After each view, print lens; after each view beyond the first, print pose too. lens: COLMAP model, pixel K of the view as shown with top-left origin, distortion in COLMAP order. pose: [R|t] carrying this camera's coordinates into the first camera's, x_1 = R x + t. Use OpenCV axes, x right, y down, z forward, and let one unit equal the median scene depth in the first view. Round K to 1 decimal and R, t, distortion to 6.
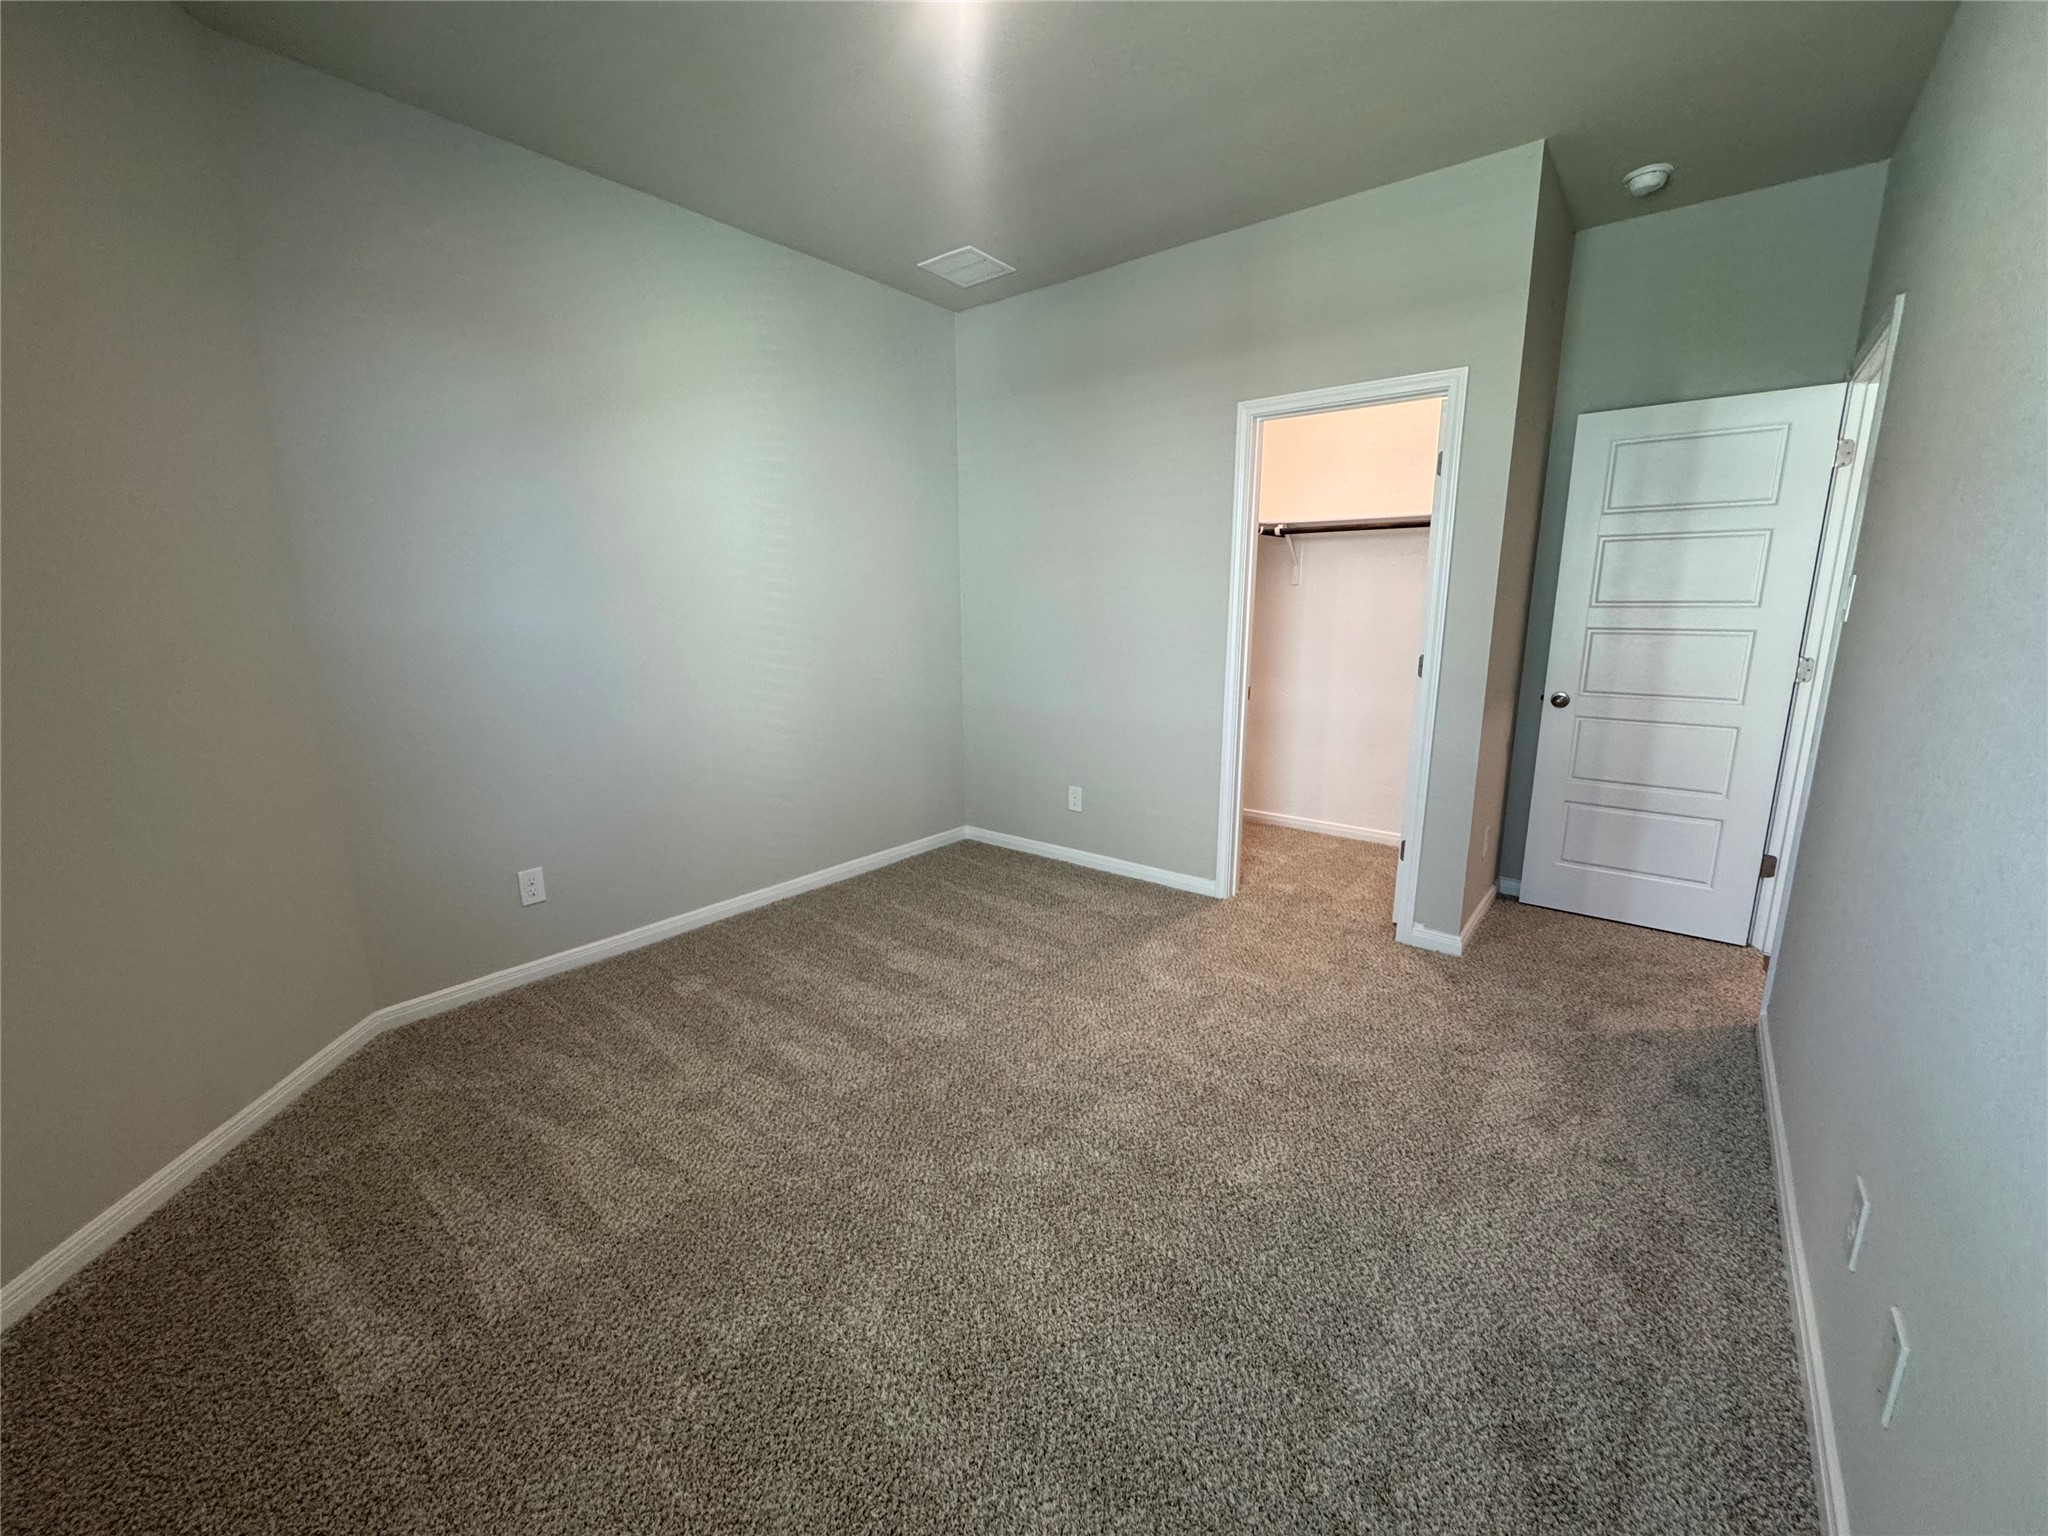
lens RADIAL K [[819.4, 0, 1023.1], [0, 819.4, 767.2], [0, 0, 1]] dist [-0.002958, -0.000127]
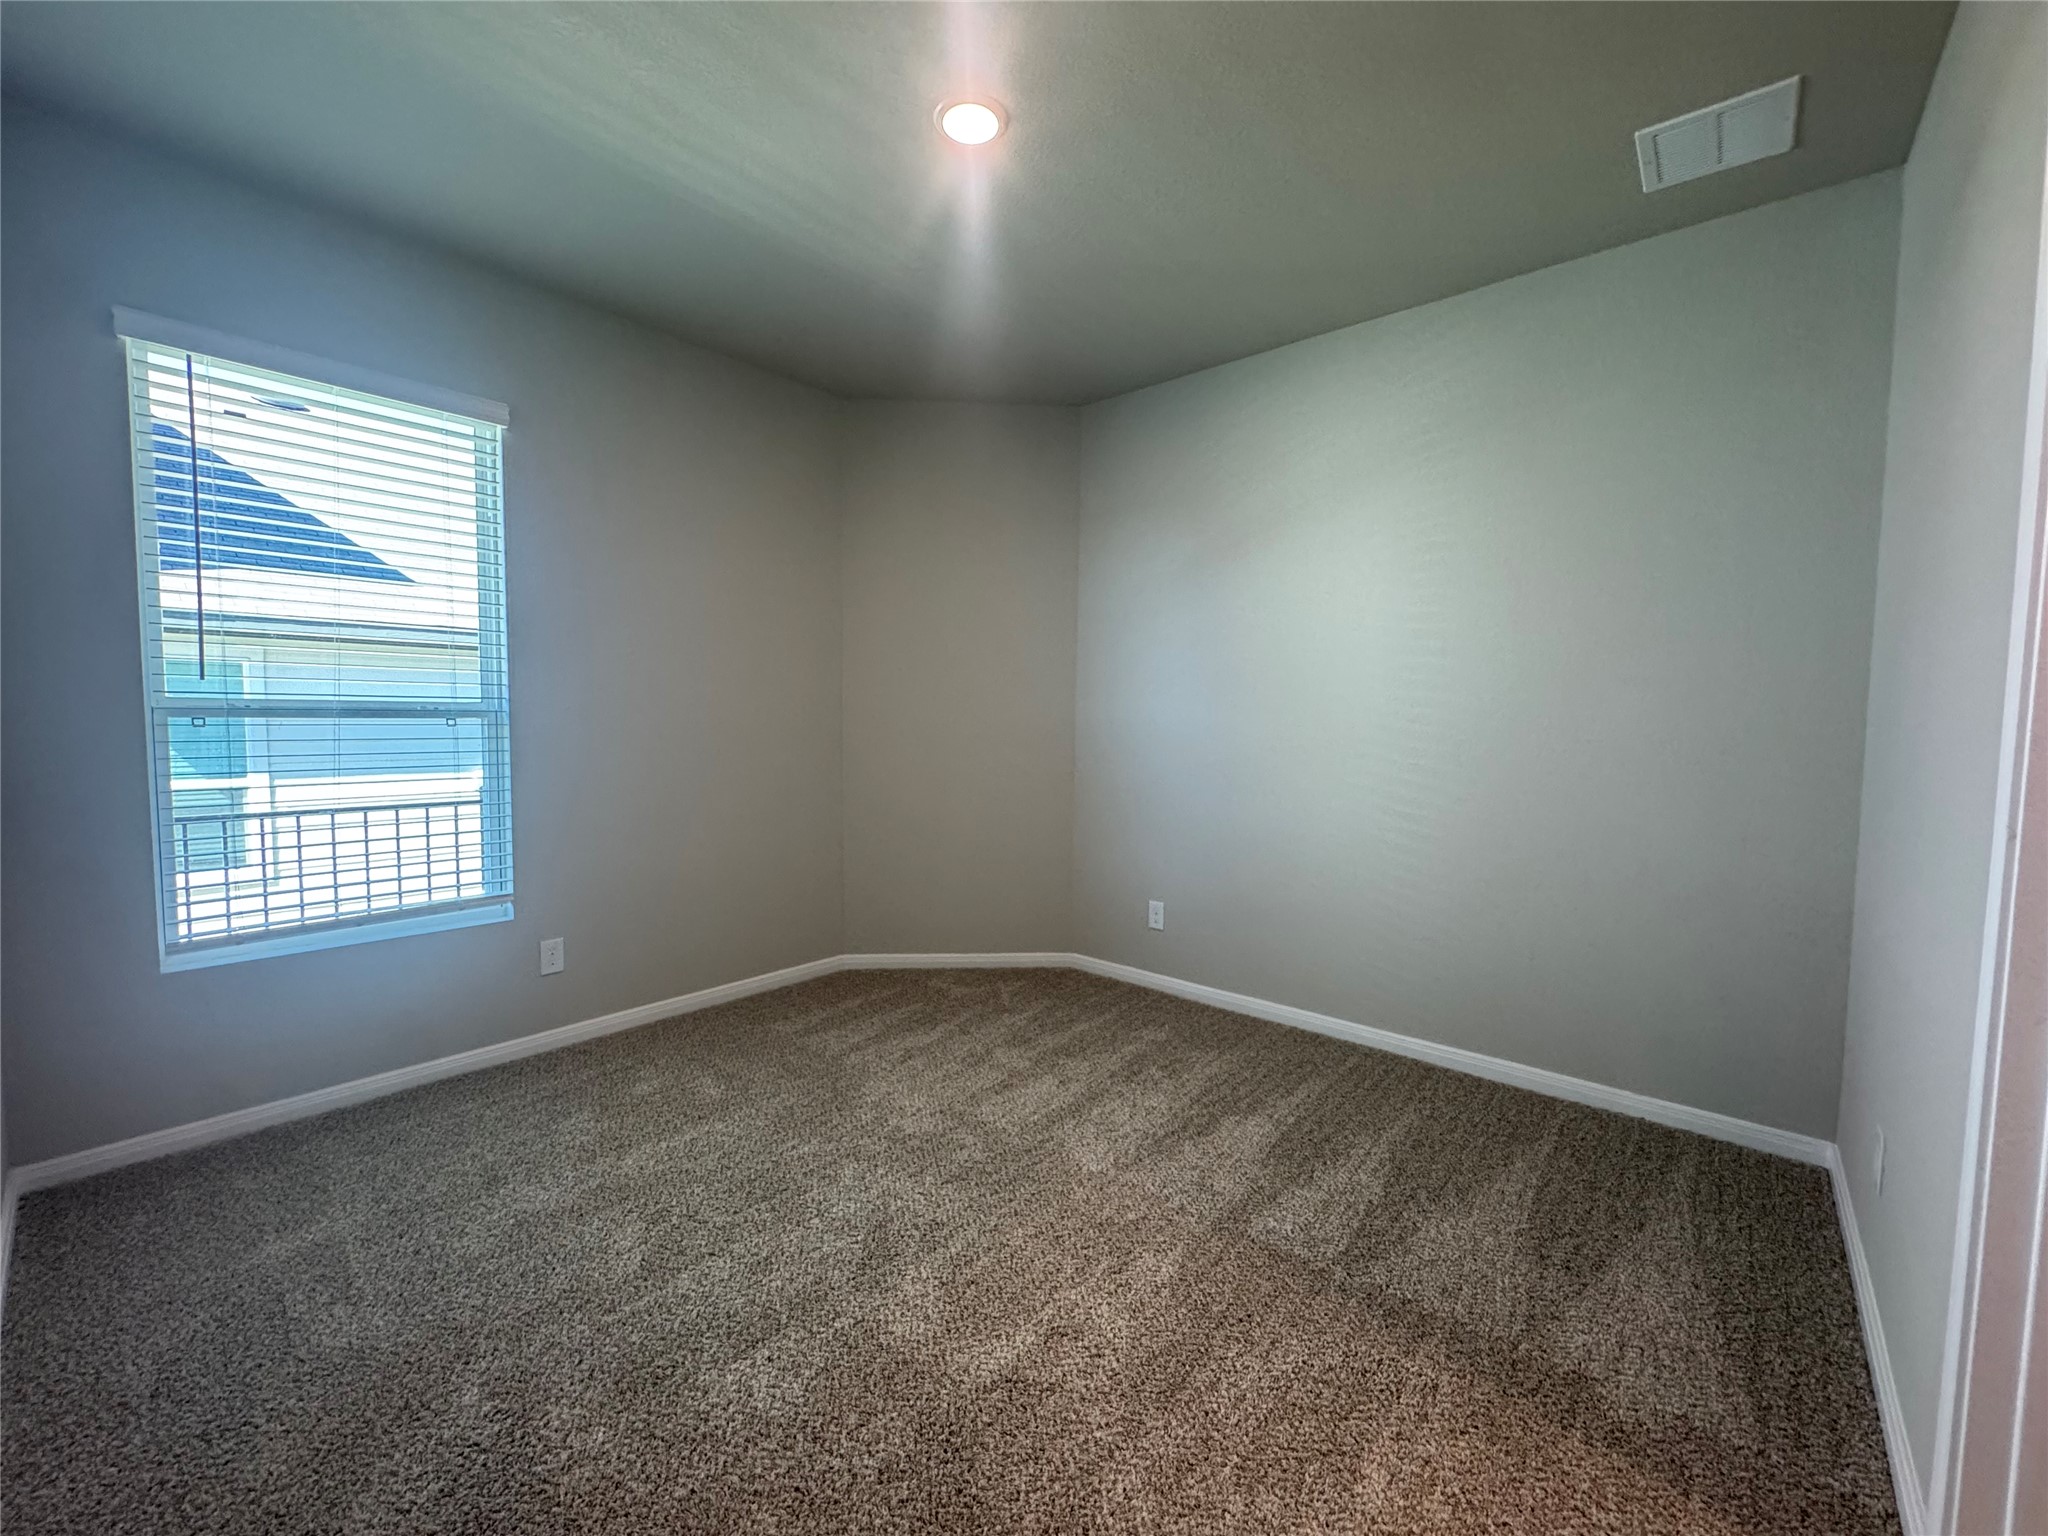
lens RADIAL K [[819.4, 0, 1023.1], [0, 819.4, 767.2], [0, 0, 1]] dist [-0.002958, -0.000127]
pose [[-0.036996, 0.068822, -0.996943, 0.750716], [-0.212872, 0.974186, 0.075150, -0.149008], [0.976379, 0.215002, -0.021391, 0.823667]]
